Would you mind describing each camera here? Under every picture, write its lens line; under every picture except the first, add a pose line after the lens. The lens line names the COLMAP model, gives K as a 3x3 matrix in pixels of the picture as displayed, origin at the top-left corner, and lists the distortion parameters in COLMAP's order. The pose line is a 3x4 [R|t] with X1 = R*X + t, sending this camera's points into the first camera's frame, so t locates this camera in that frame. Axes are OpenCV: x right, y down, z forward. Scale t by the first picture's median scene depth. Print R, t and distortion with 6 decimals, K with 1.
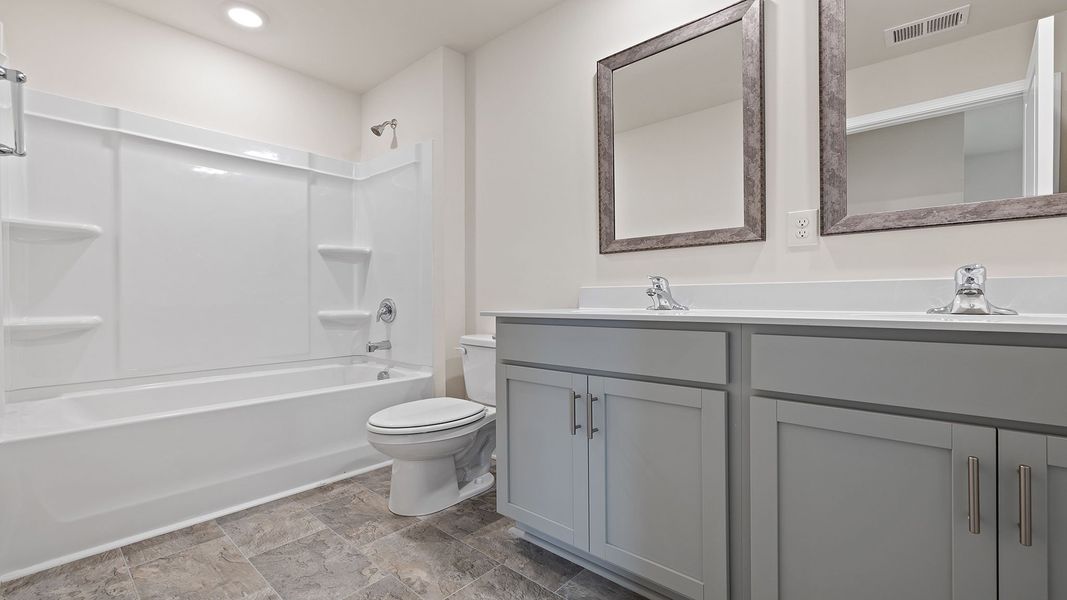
lens RADIAL K [[453.1, 0, 528.3], [0, 453.1, 297.1], [0, 0, 1]] dist [0.002438, -0.000689]
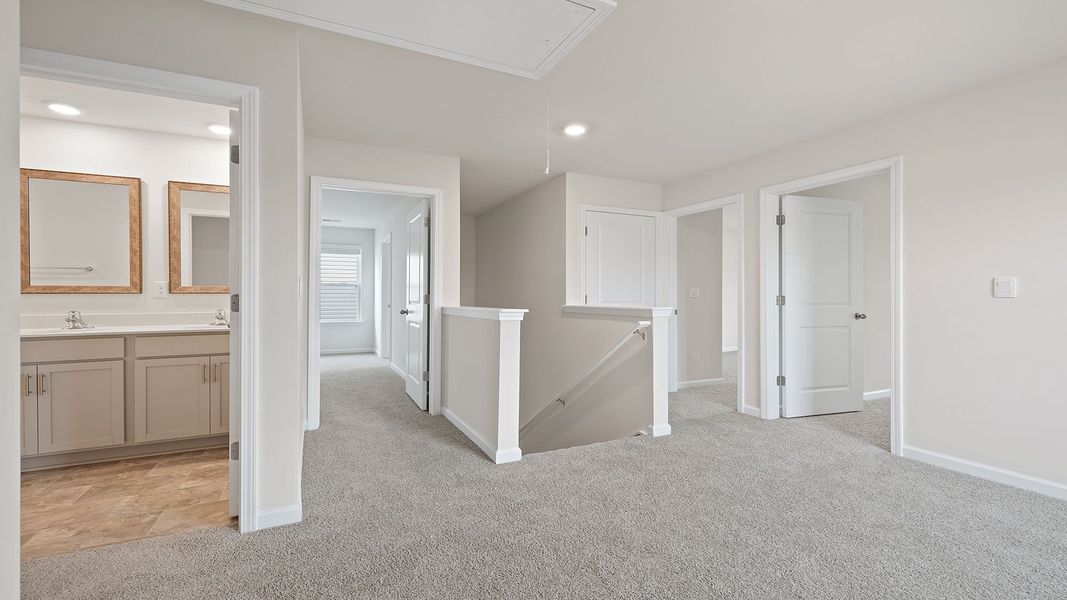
lens RADIAL K [[453.1, 0, 527.0], [0, 453.1, 297.1], [0, 0, 1]] dist [0.002438, -0.000689]
pose [[0.381464, 0.001732, 0.924382, -0.767807], [-0.000142, 0.999998, -0.001816, -0.106209], [-0.924384, 0.000562, 0.381464, -1.504714]]
